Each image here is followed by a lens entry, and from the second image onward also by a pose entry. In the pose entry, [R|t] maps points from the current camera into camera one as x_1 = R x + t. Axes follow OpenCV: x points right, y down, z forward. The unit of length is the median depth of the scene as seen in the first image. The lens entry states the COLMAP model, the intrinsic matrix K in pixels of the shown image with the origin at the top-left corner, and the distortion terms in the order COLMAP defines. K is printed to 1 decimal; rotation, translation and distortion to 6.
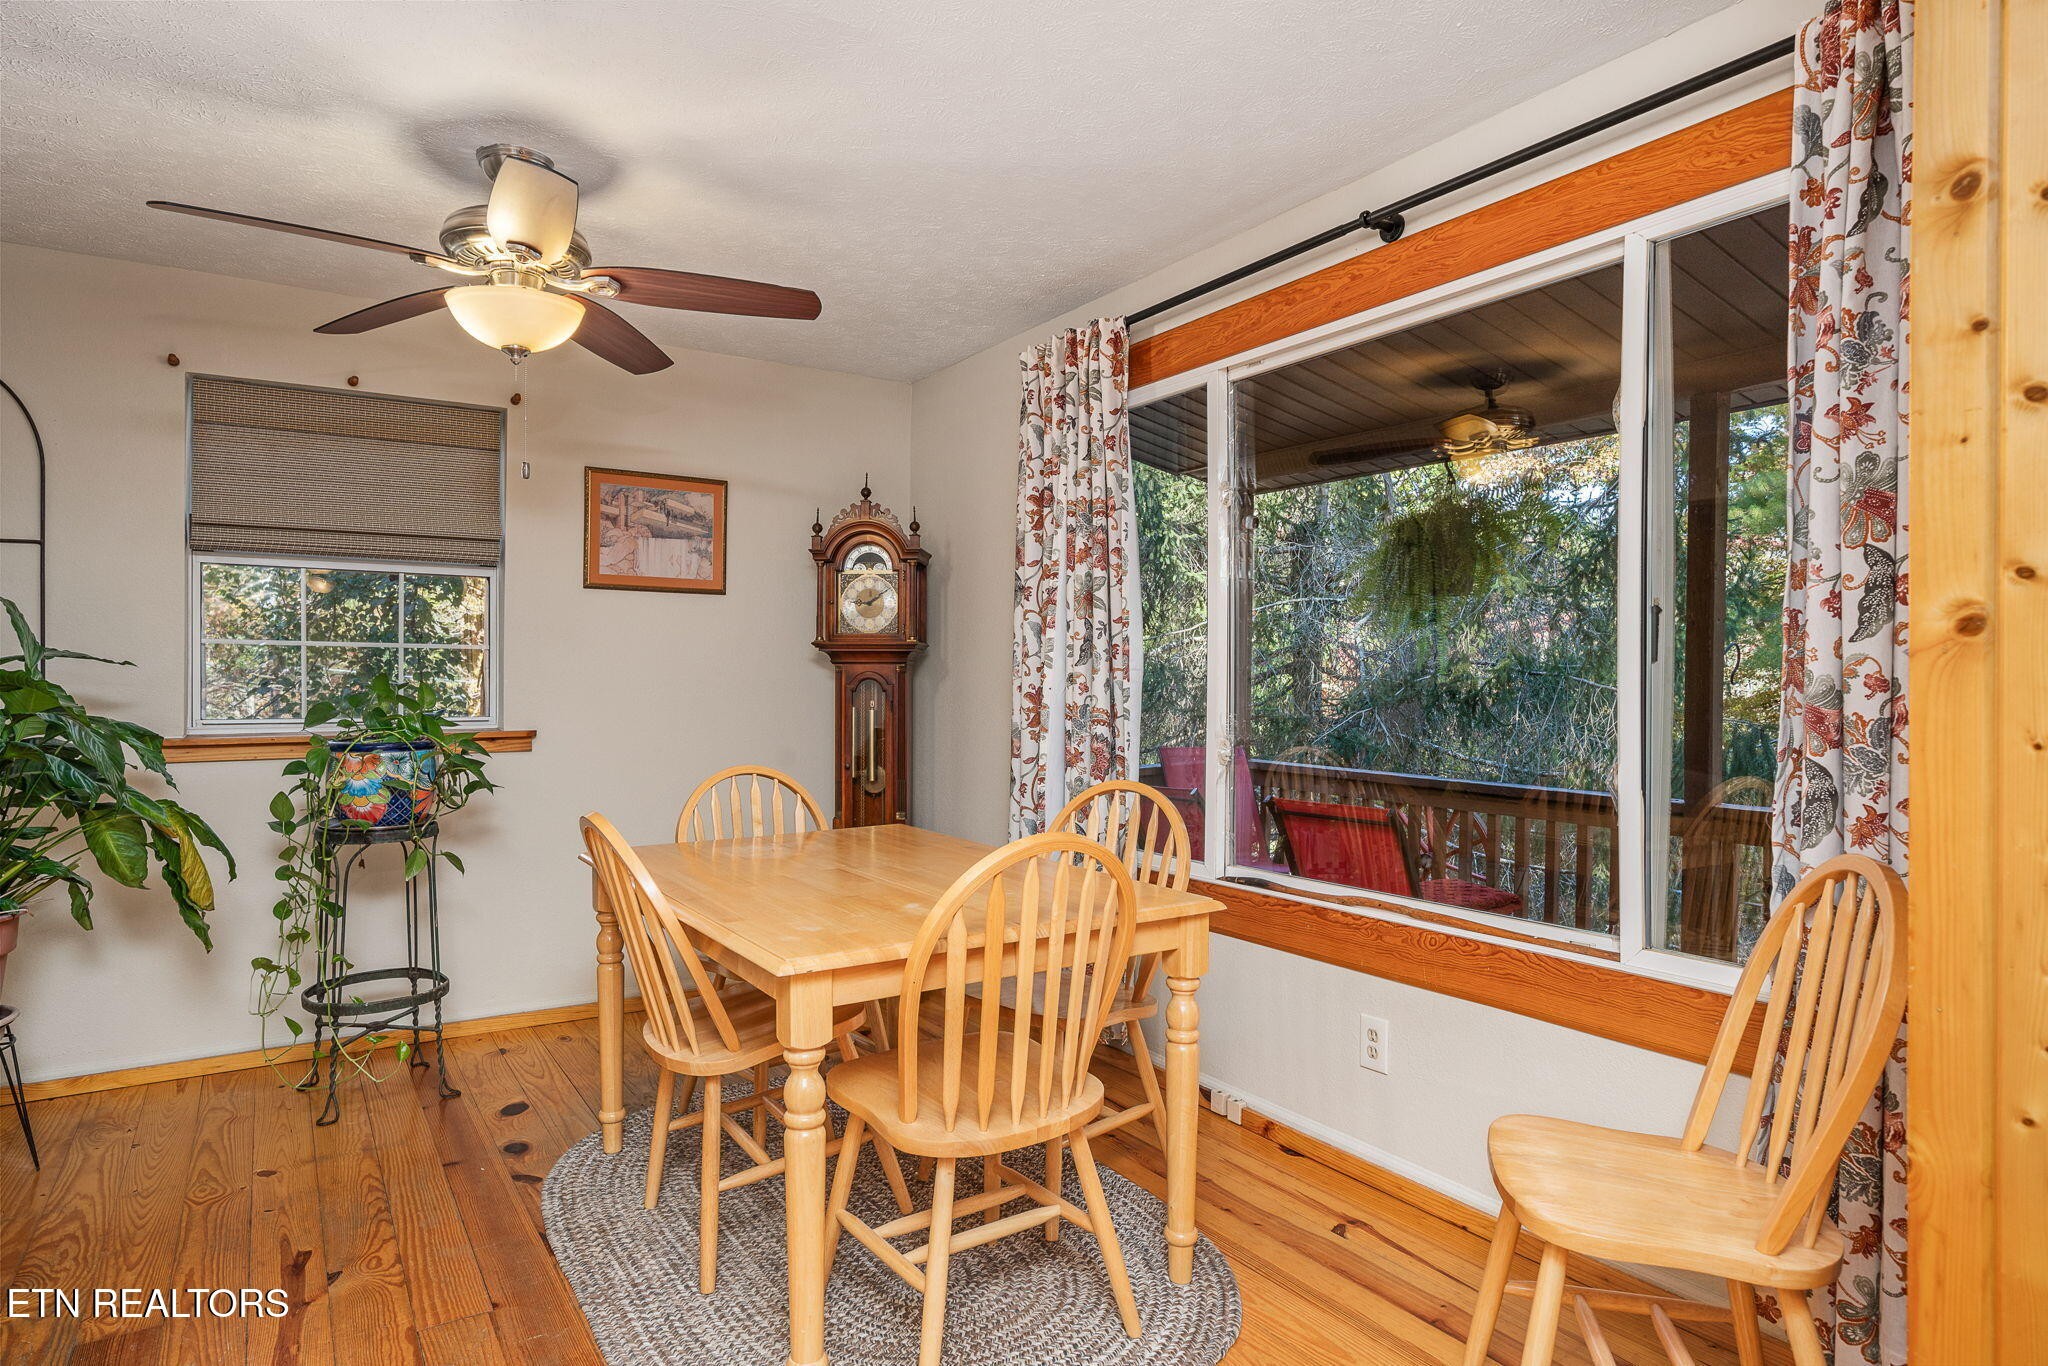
lens RADIAL K [[1172.2, 0, 1024.6], [0, 1172.2, 687.3], [0, 0, 1]] dist [-0.001353, -0.002561]
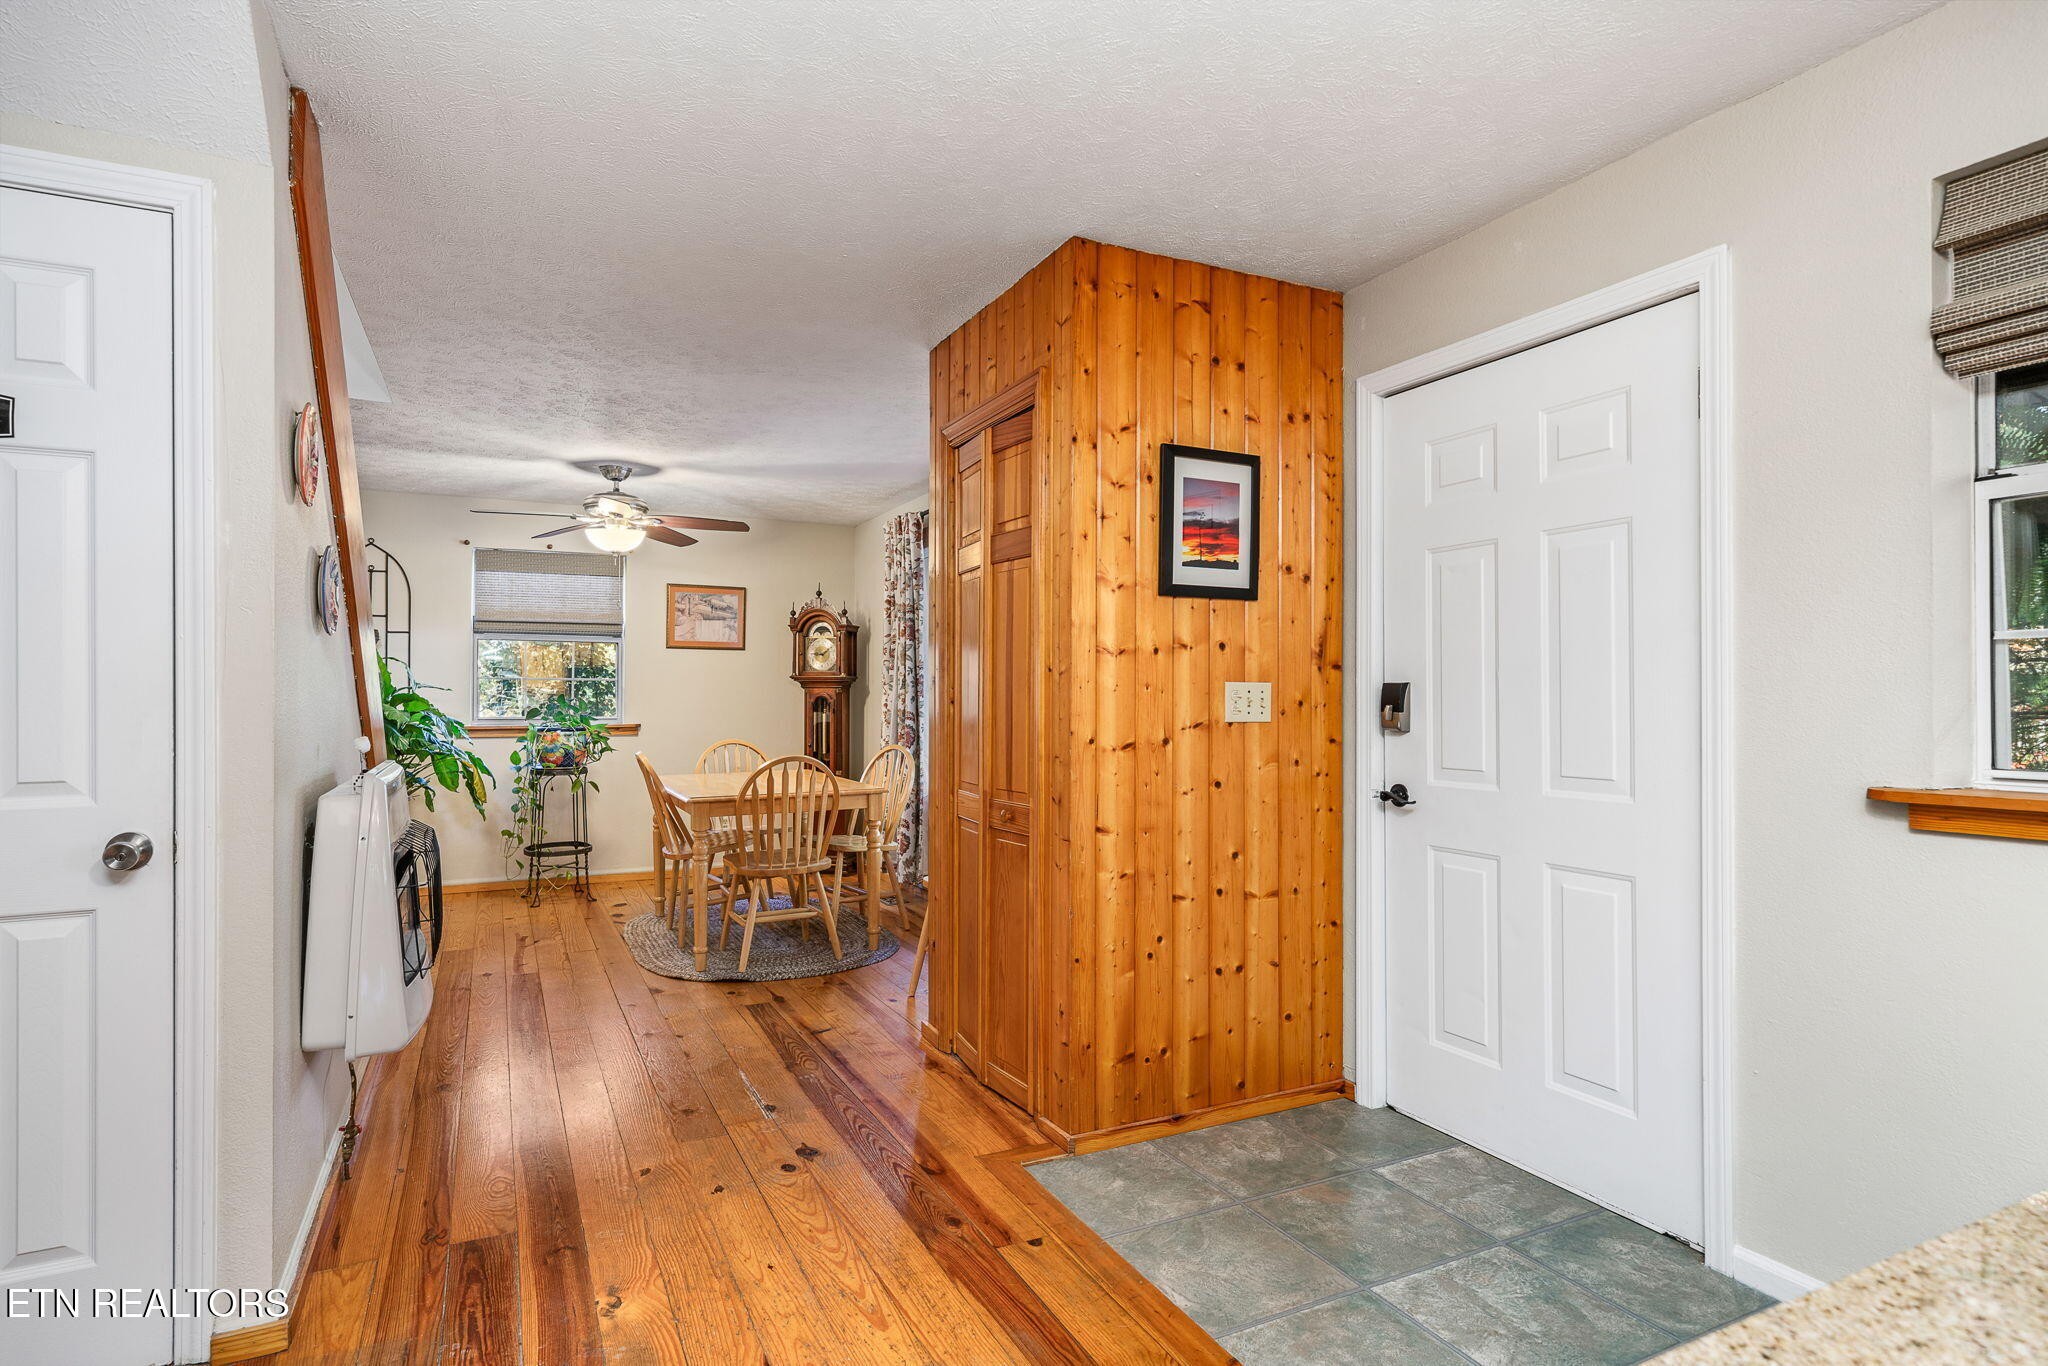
lens RADIAL K [[1063.2, 0, 1008.9], [0, 1063.2, 687.1], [0, 0, 1]] dist [-0.000994, 0.001285]
pose [[0.993071, -0.001767, -0.117502, 0.438656], [-0.000229, 0.999856, -0.016967, 0.006937], [0.117515, 0.016876, 0.992928, -0.741367]]
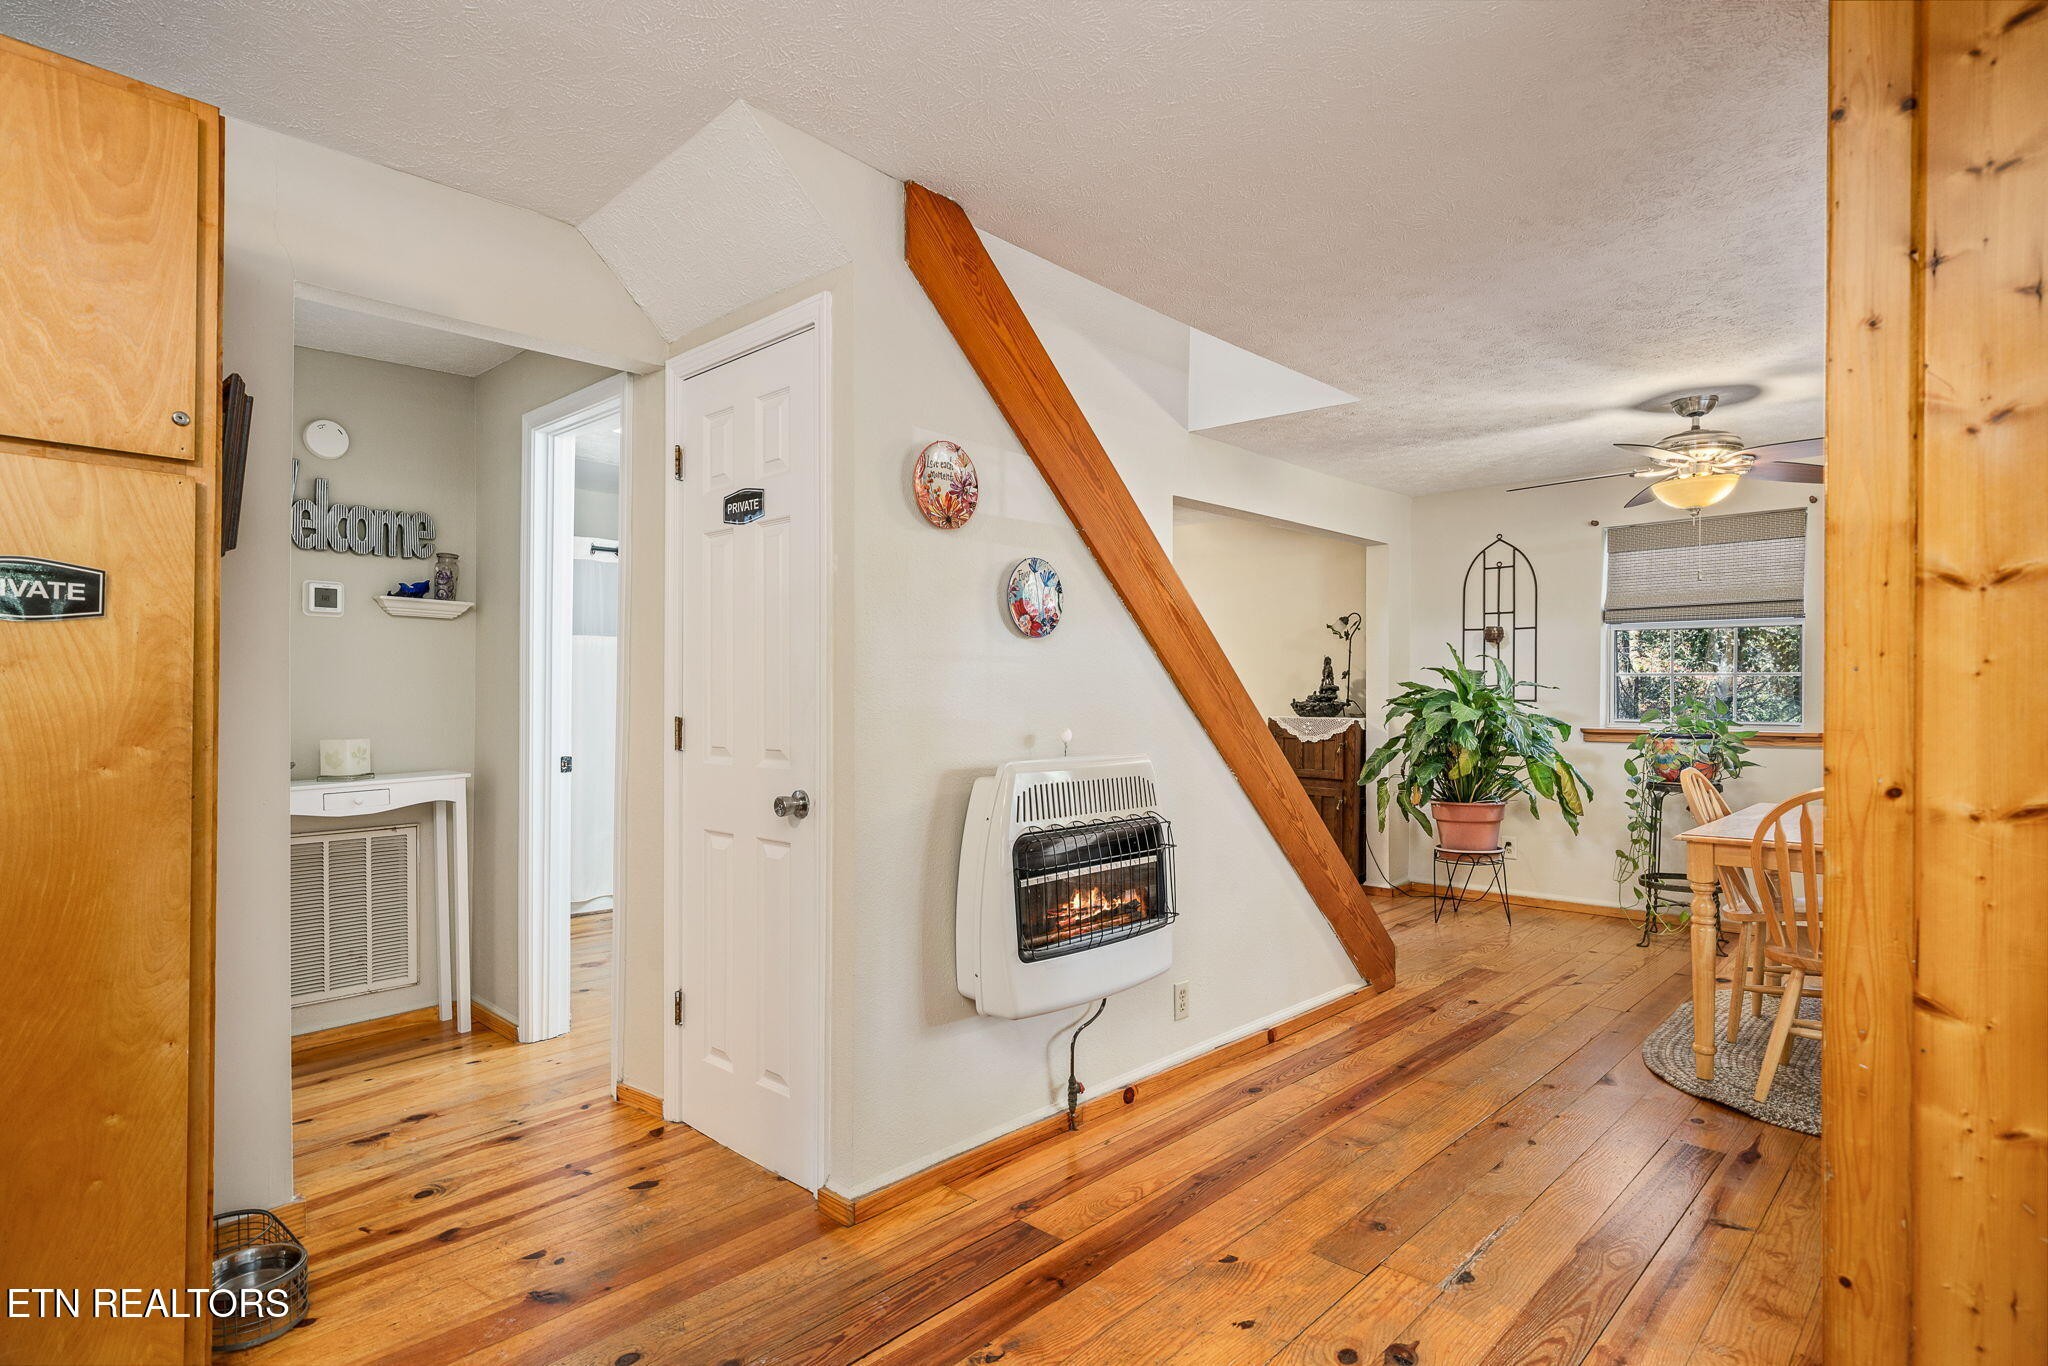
lens RADIAL K [[1063.2, 0, 1003.8], [0, 1063.2, 691.0], [0, 0, 1]] dist [-0.000994, 0.001285]
pose [[0.233041, -0.004990, -0.972454, 0.680688], [-0.009911, 0.999923, -0.007506, 0.006626], [0.972417, 0.011388, 0.232973, -0.290232]]
